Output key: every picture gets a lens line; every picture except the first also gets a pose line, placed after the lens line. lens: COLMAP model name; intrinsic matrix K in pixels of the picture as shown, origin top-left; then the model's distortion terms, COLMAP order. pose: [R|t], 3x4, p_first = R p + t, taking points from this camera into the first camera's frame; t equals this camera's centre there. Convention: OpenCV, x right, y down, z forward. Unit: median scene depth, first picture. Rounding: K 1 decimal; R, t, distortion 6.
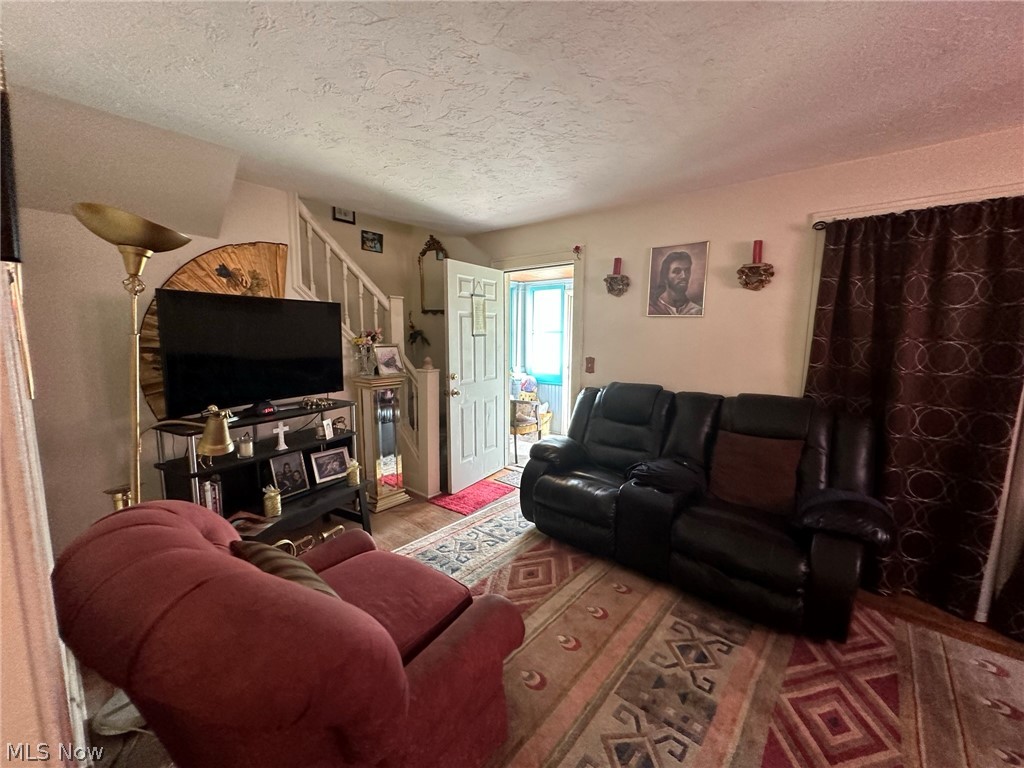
lens RADIAL K [[410.0, 0, 510.0], [0, 410.0, 384.8], [0, 0, 1]] dist [-0.001677, 0.001031]
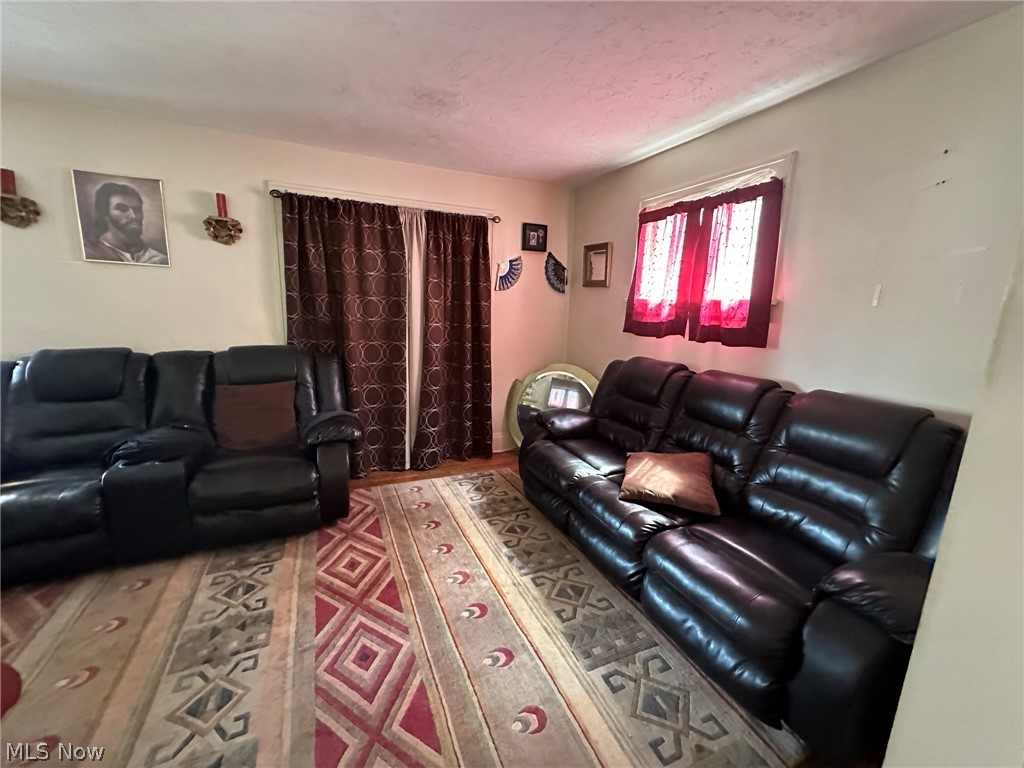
lens RADIAL K [[410.0, 0, 512.6], [0, 410.0, 379.9], [0, 0, 1]] dist [-0.001677, 0.001031]
pose [[0.404943, -0.166618, 0.899032, -0.105646], [0.088822, 0.985774, 0.142687, 0.023607], [-0.910017, 0.022073, 0.413982, -0.075337]]
